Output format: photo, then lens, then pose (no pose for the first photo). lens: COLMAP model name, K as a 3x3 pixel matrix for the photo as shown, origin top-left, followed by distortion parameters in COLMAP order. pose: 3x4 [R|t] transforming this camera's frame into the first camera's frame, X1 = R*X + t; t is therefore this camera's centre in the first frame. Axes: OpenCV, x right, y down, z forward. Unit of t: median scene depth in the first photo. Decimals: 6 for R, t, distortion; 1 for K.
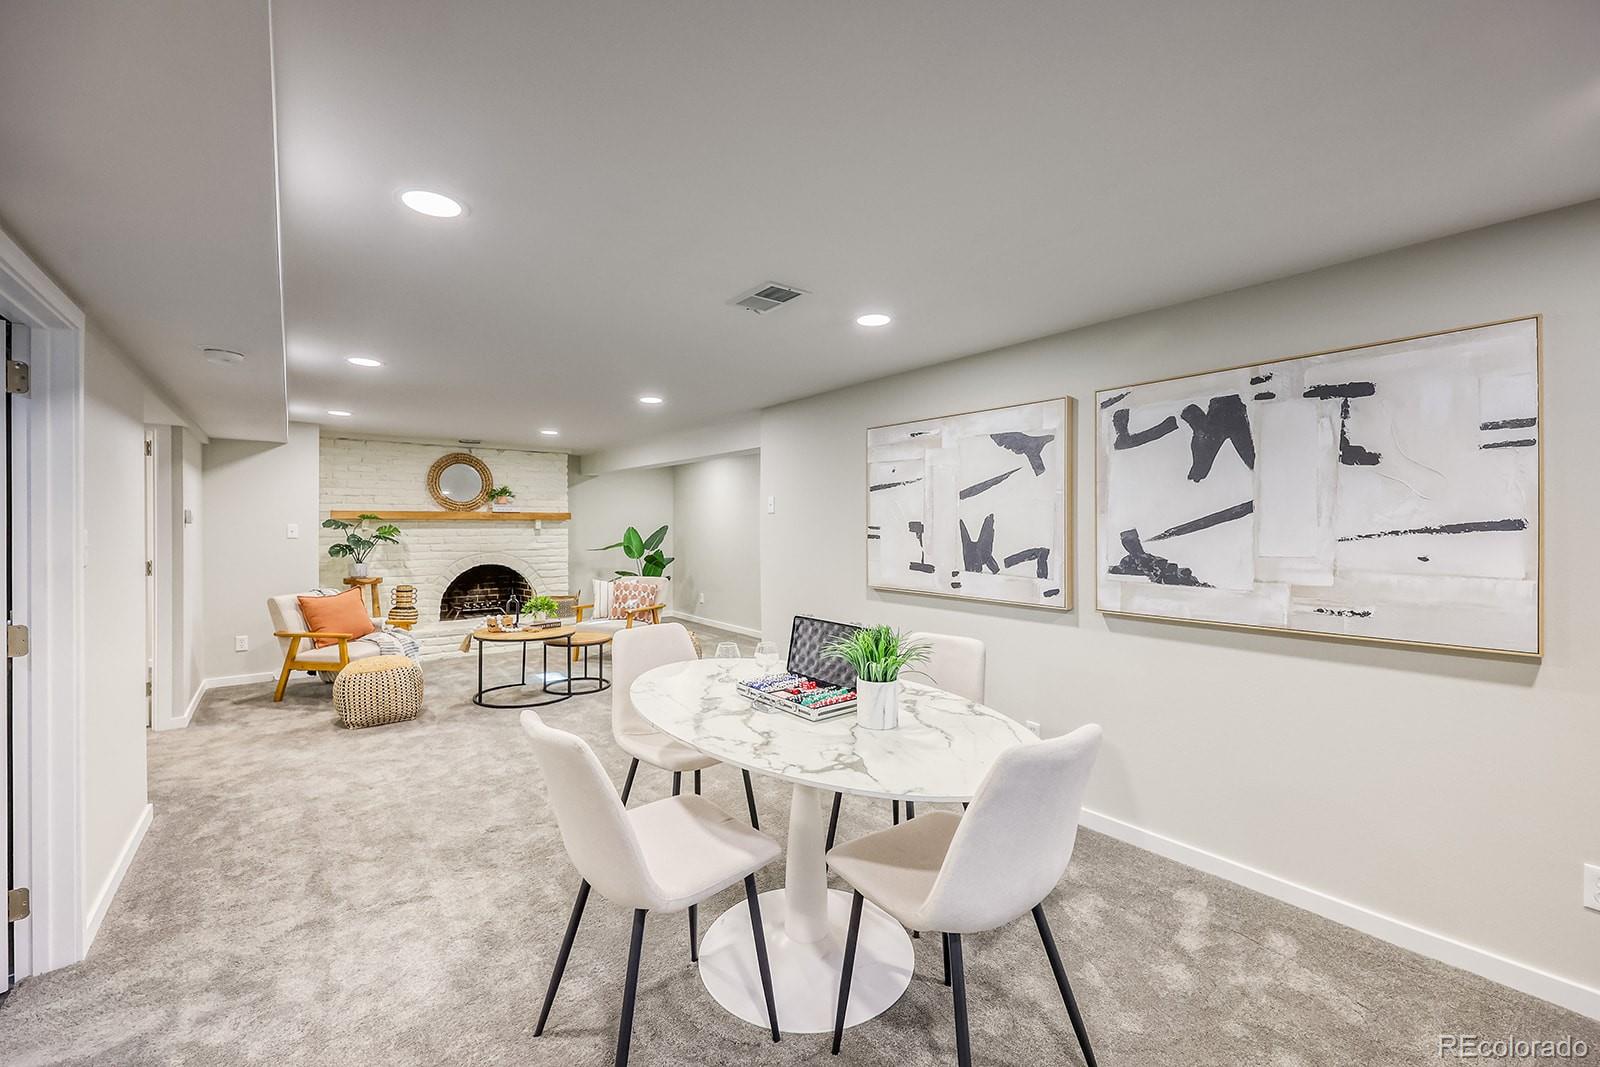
lens RADIAL K [[655.6, 0, 794.9], [0, 655.6, 522.9], [0, 0, 1]] dist [-0.001744, -0.000161]
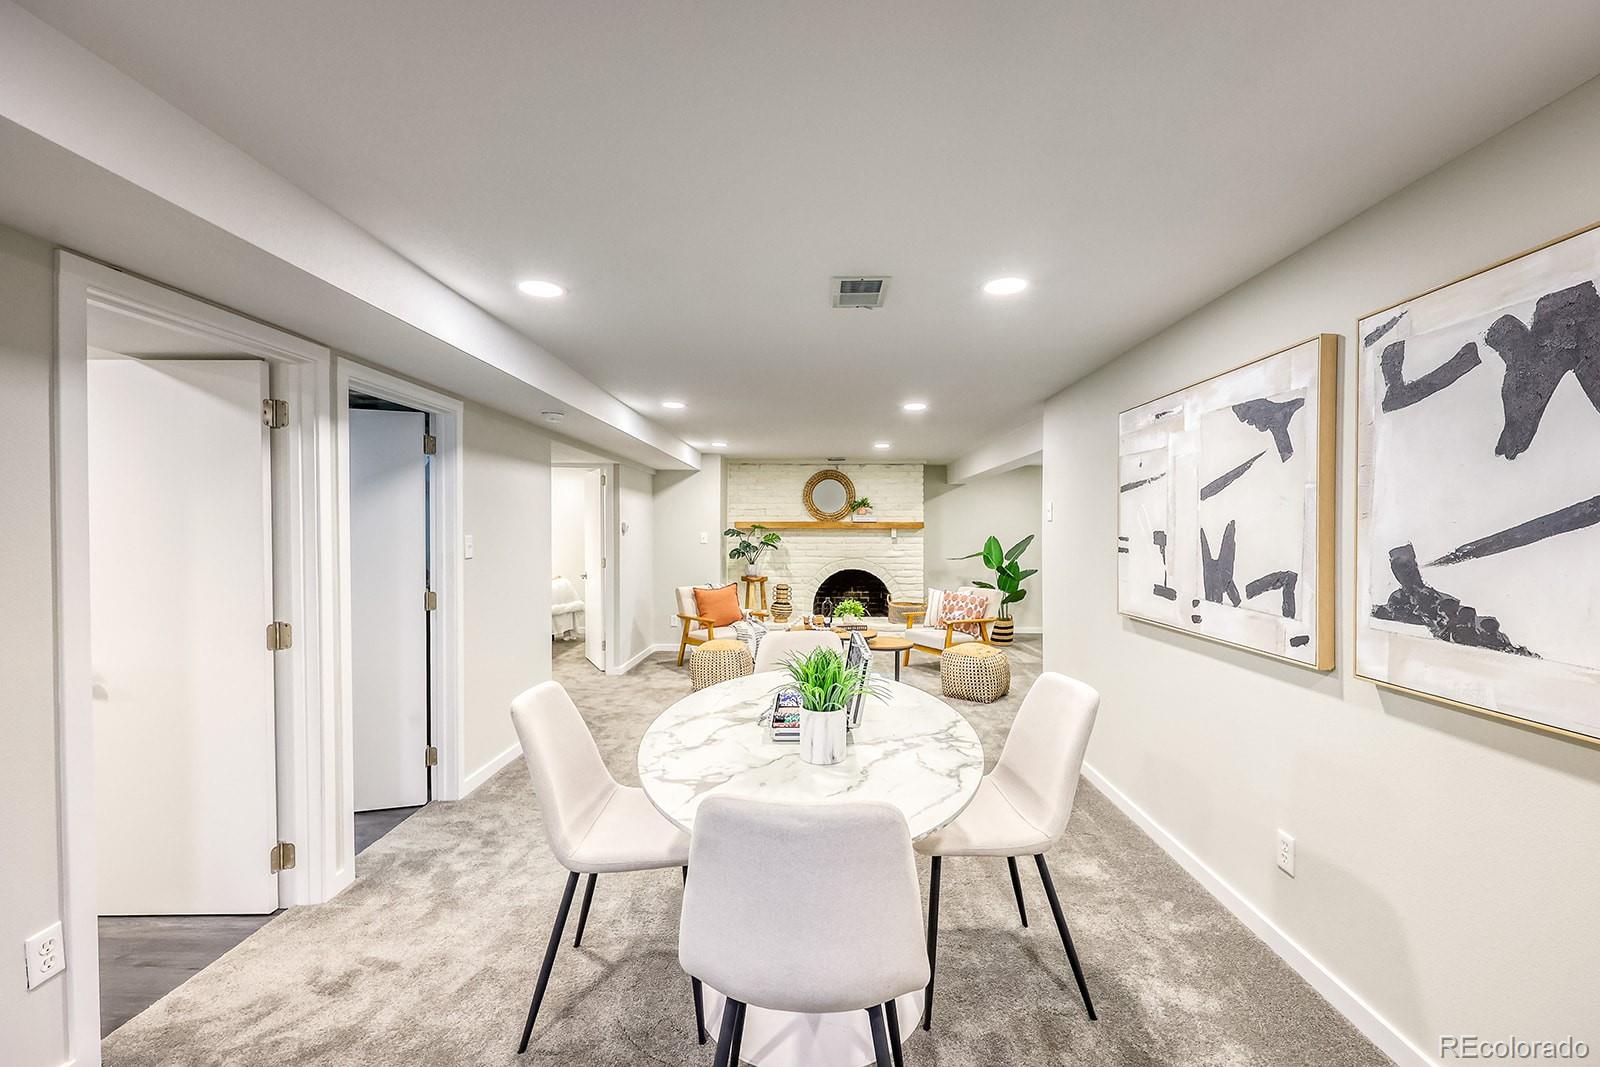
lens RADIAL K [[674.3, 0, 807.8], [0, 674.3, 537.7], [0, 0, 1]] dist [-0.001326, -0.000237]
pose [[0.773331, 0.006980, -0.633964, 0.382944], [-0.001055, 0.999952, 0.009722, -0.001553], [0.634002, -0.006850, 0.773301, 0.152181]]
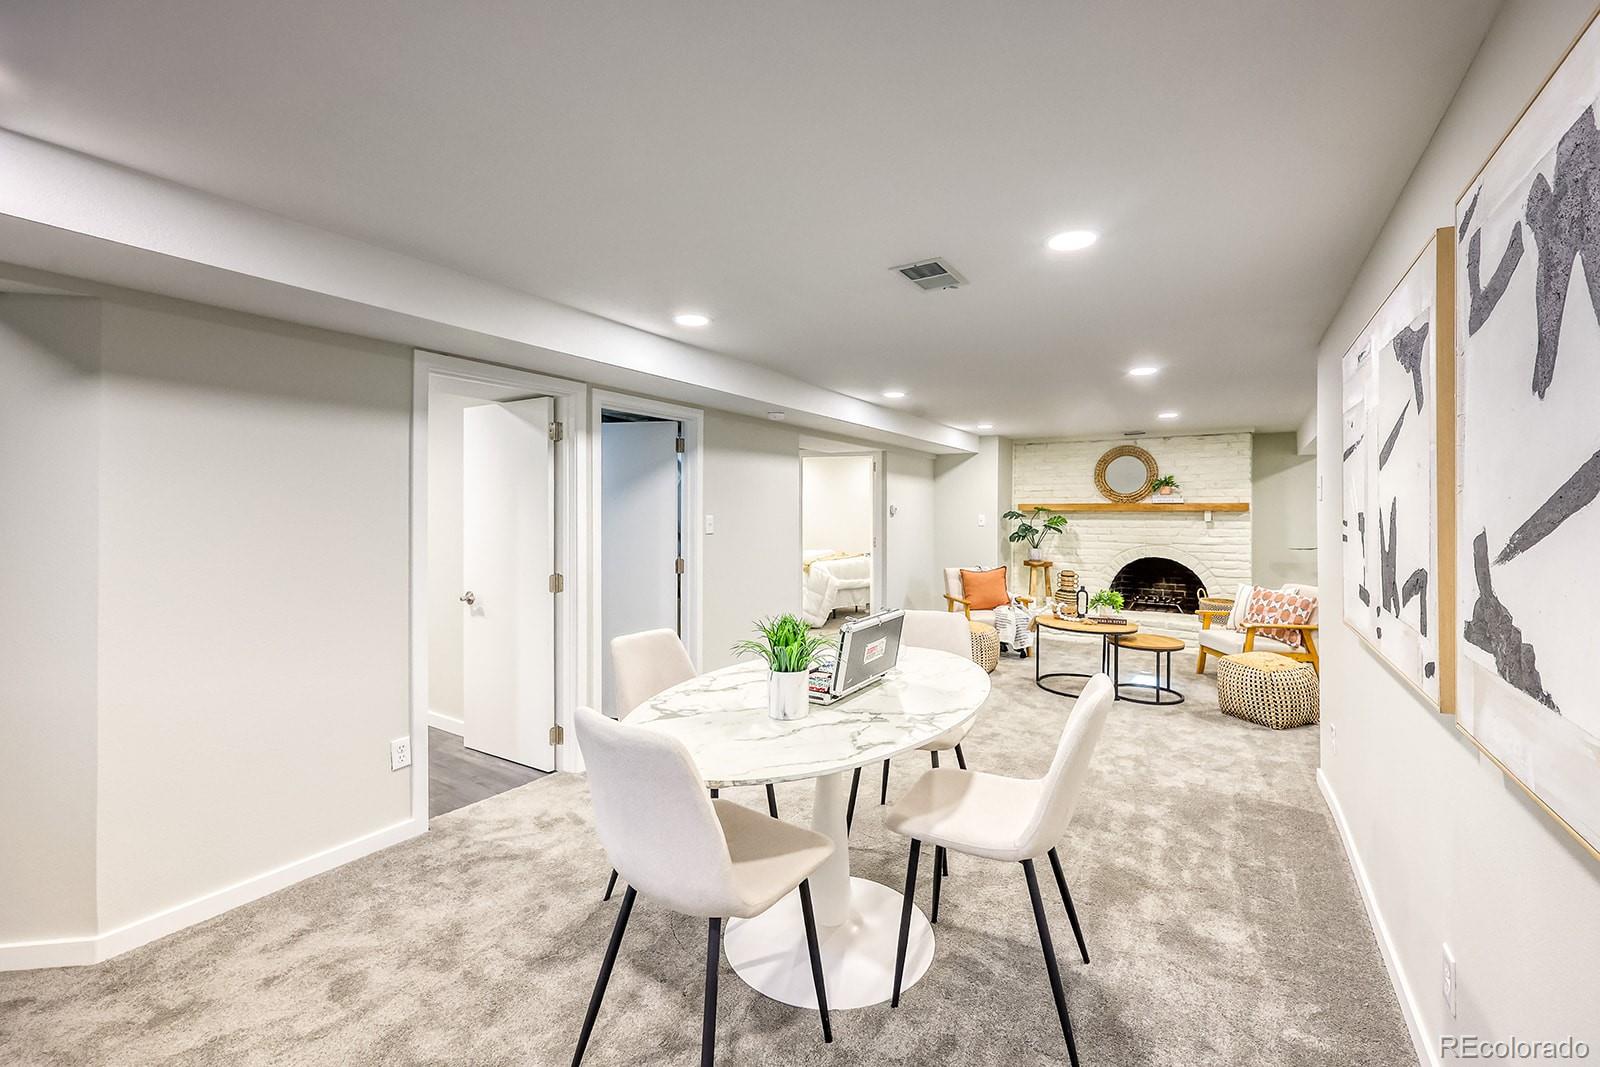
lens RADIAL K [[670.2, 0, 801.5], [0, 670.2, 508.2], [0, 0, 1]] dist [-0.001978, -0.000171]
pose [[0.313947, -0.005704, -0.949423, 0.609562], [-0.004005, 0.999965, -0.007332, 0.000184], [0.949432, 0.006104, 0.313914, 0.385437]]
